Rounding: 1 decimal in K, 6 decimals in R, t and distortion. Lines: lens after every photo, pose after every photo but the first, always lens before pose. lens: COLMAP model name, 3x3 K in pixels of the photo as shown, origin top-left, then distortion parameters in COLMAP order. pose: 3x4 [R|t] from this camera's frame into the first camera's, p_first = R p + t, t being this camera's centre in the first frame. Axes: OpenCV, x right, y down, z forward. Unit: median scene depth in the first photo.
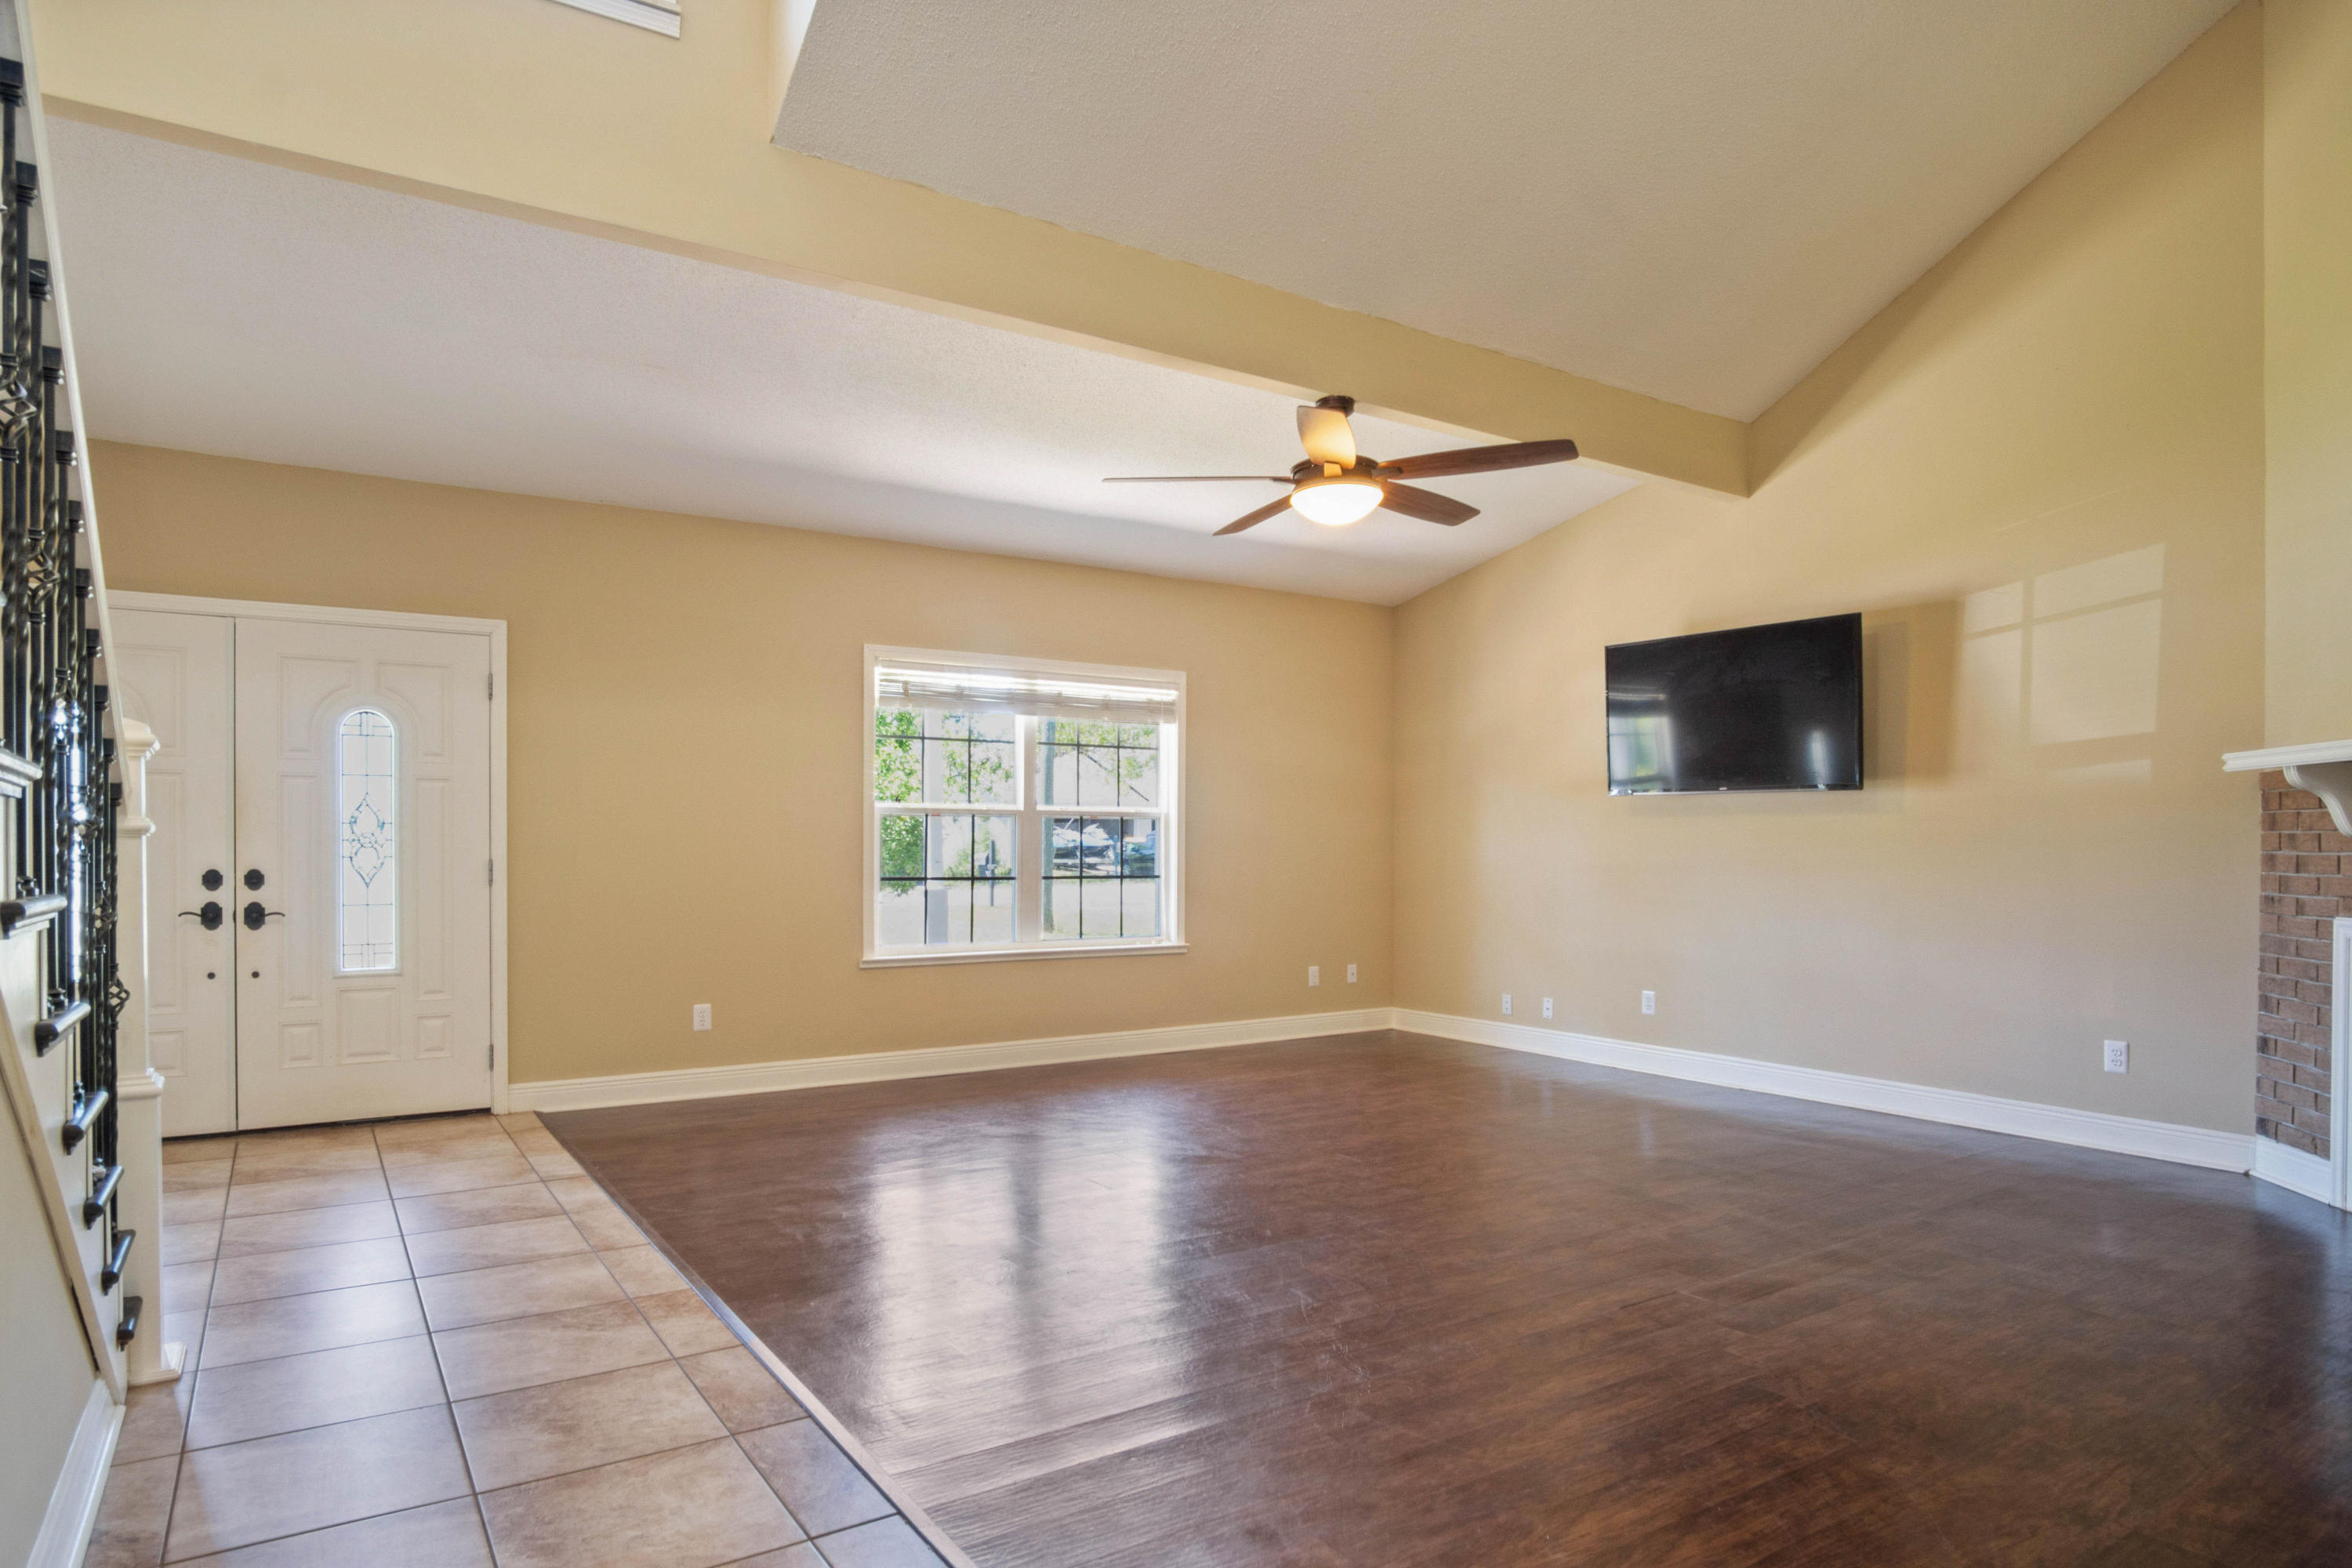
lens RADIAL K [[1393.7, 0, 1222.4], [0, 1393.7, 841.5], [0, 0, 1]] dist [-0.020585, 0.000904]
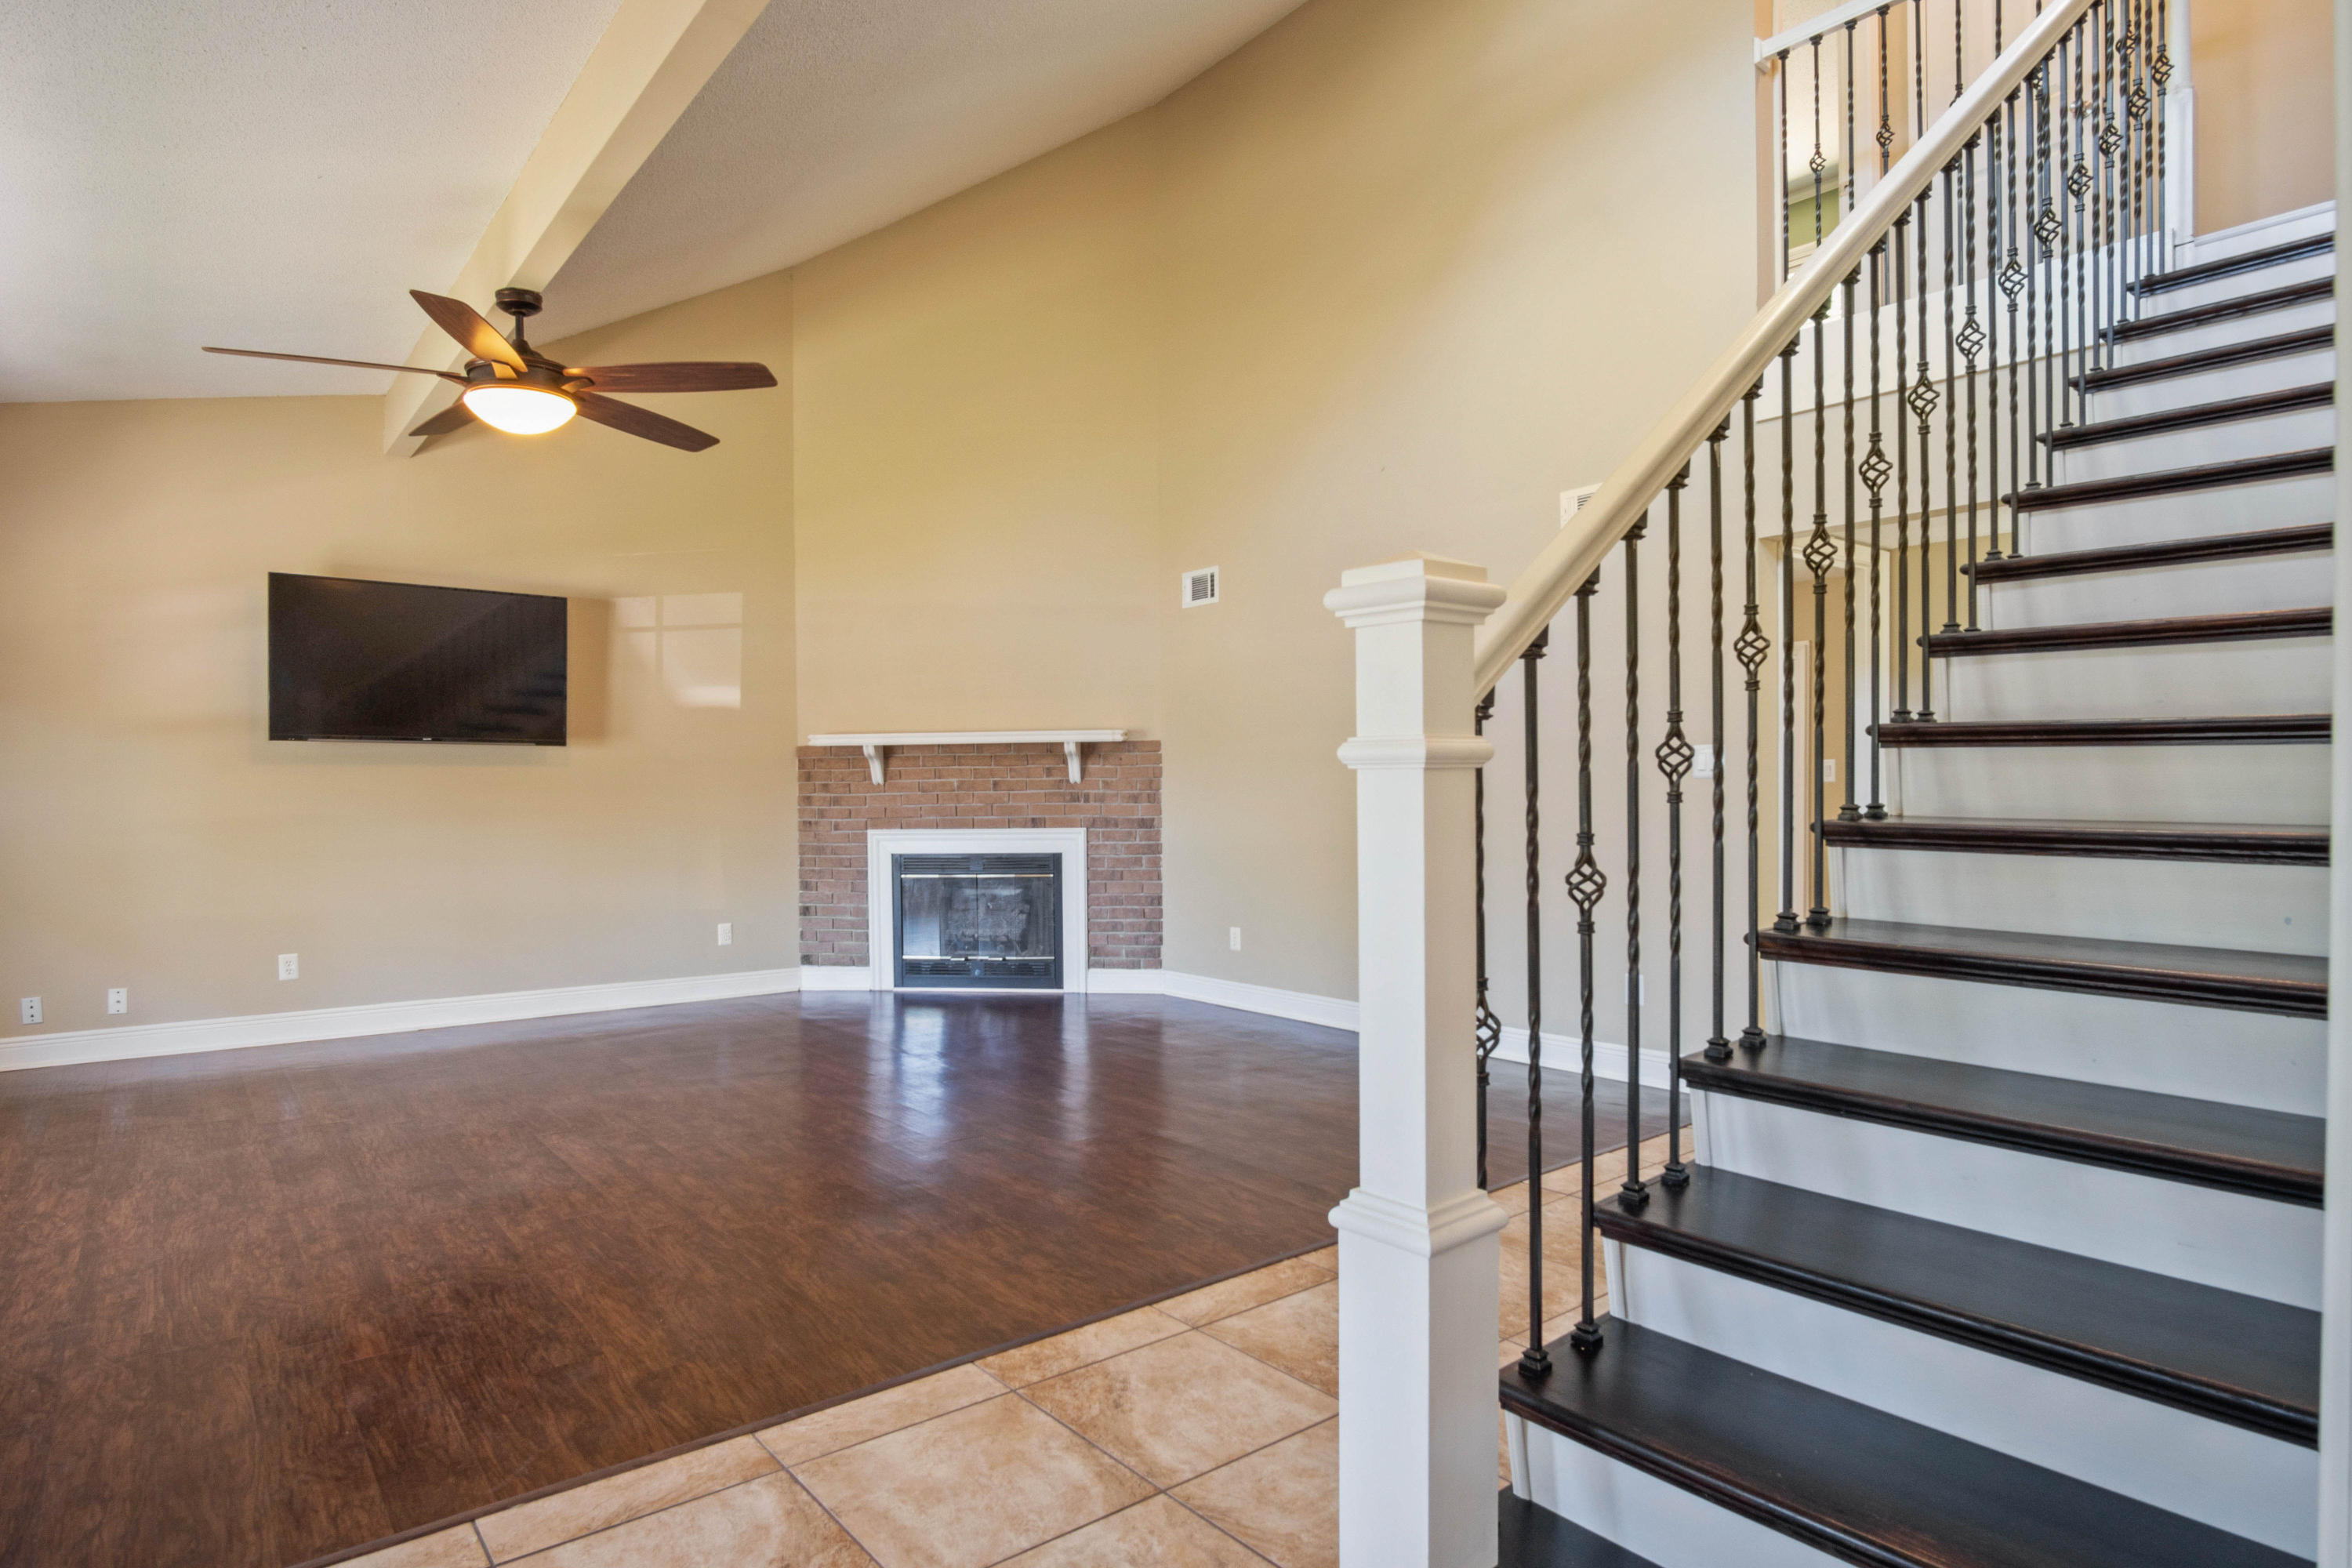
lens RADIAL K [[1266.5, 0, 1182.7], [0, 1266.5, 800.8], [0, 0, 1]] dist [-0.027795, 0.005789]
pose [[-0.093739, -0.013016, 0.995512, -0.688486], [0.003731, 0.999903, 0.013425, -0.003115], [-0.995590, 0.004972, -0.093682, 0.594564]]
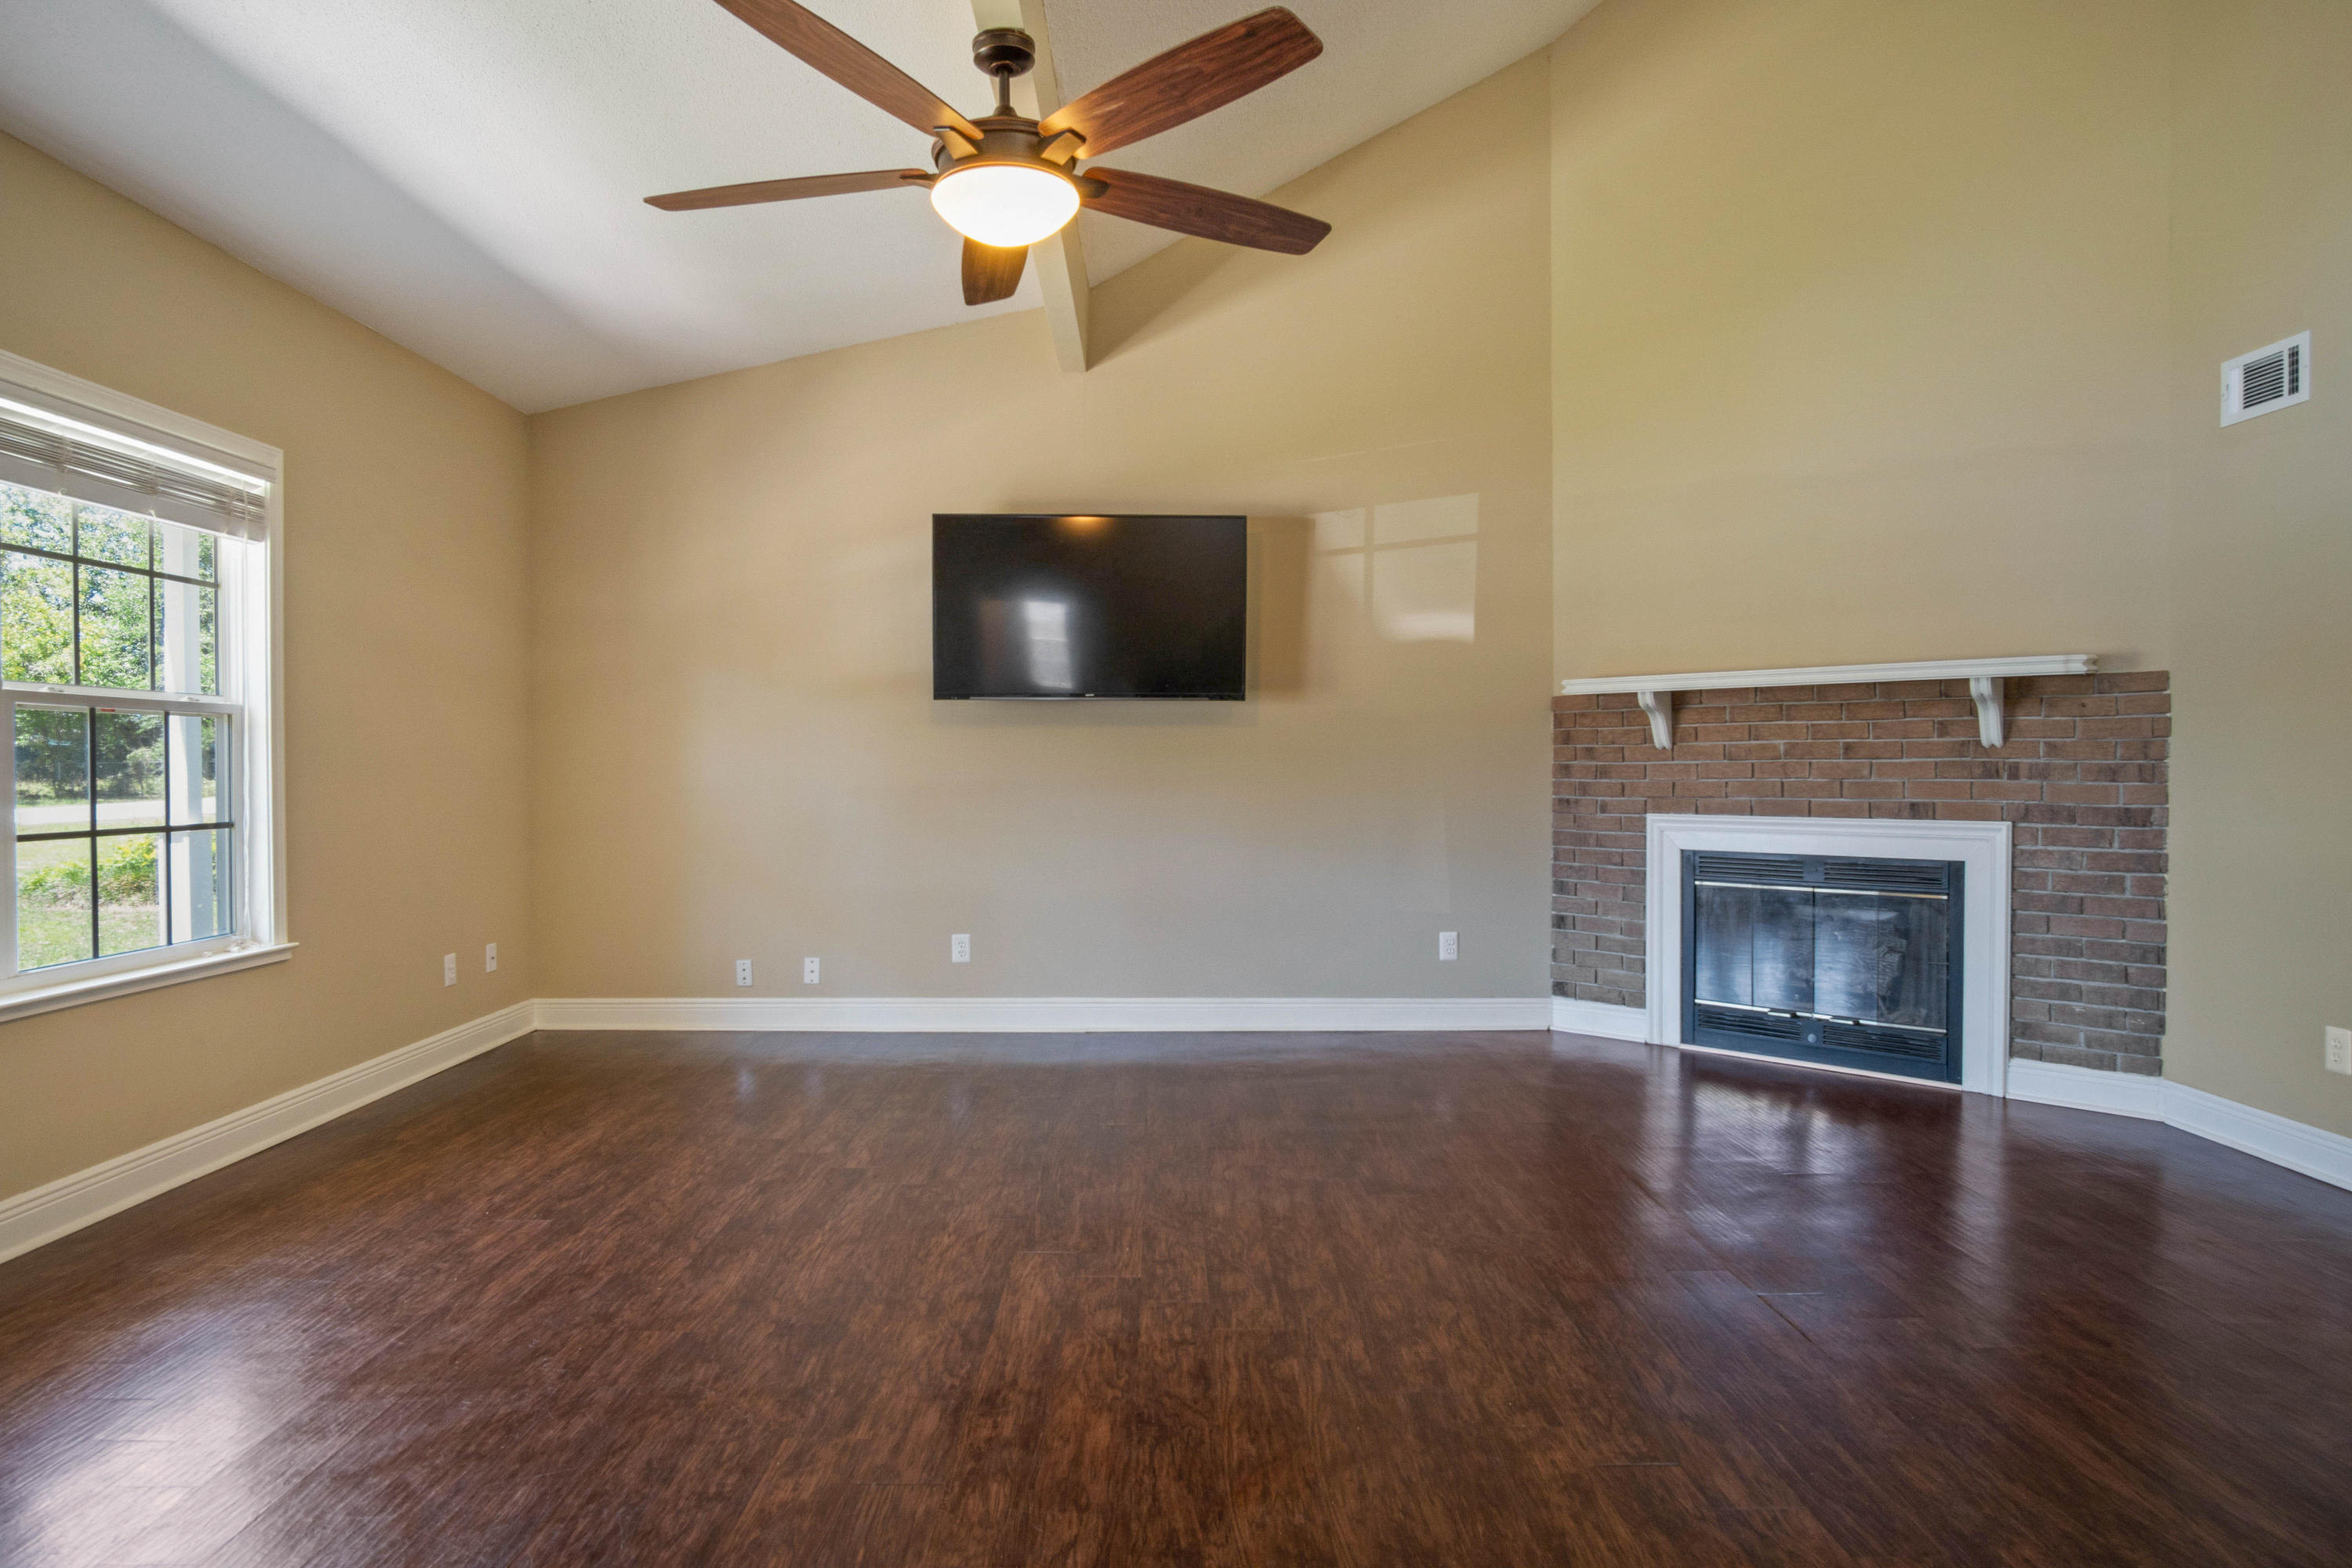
lens RADIAL K [[1307.2, 0, 1161.9], [0, 1307.2, 784.1], [0, 0, 1]] dist [-0.029957, 0.006793]
pose [[0.560503, -0.022363, 0.827850, -0.332509], [0.003024, 0.999684, 0.024958, -0.002576], [-0.828147, -0.011486, 0.560393, 0.559719]]
